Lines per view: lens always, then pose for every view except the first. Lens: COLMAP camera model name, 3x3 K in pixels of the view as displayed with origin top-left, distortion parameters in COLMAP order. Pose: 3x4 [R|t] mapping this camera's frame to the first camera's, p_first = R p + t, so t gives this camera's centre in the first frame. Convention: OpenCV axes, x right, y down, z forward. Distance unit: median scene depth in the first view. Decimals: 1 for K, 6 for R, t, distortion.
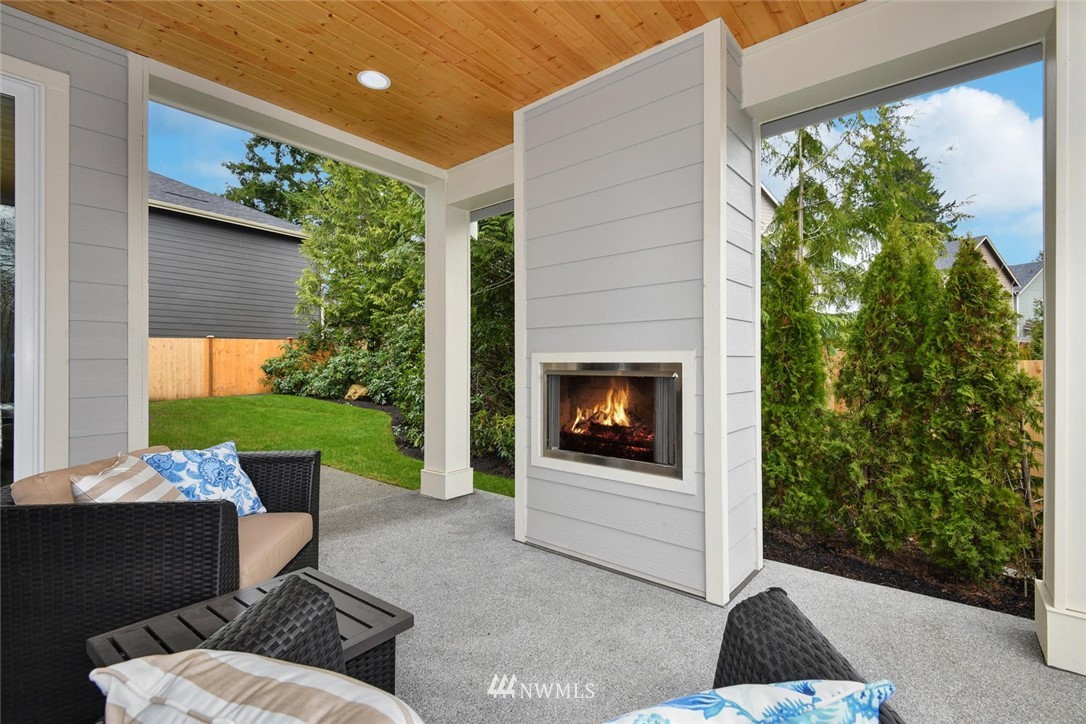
lens RADIAL K [[498.4, 0, 546.5], [0, 498.4, 361.9], [0, 0, 1]] dist [0.015541, -0.000090]
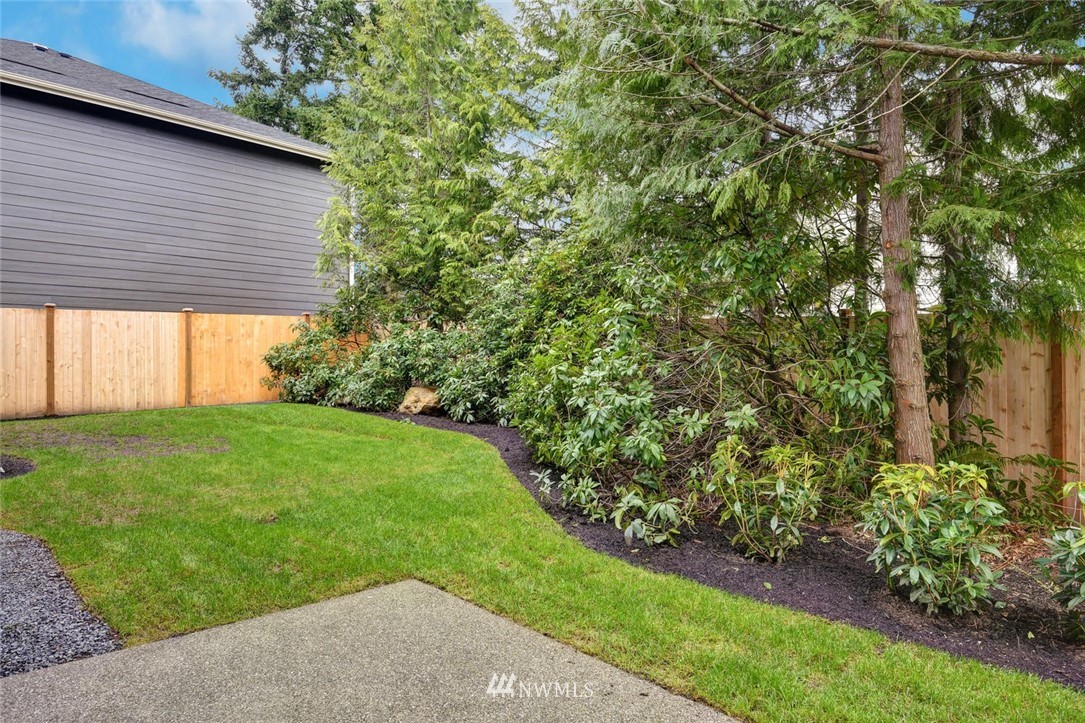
lens RADIAL K [[649.1, 0, 540.3], [0, 649.1, 363.8], [0, 0, 1]] dist [-0.000087, 0.000800]
pose [[0.994086, -0.001035, -0.108591, -0.149093], [0.001268, 0.999997, 0.002079, 0.015978], [0.108589, -0.002204, 0.994084, 0.249481]]
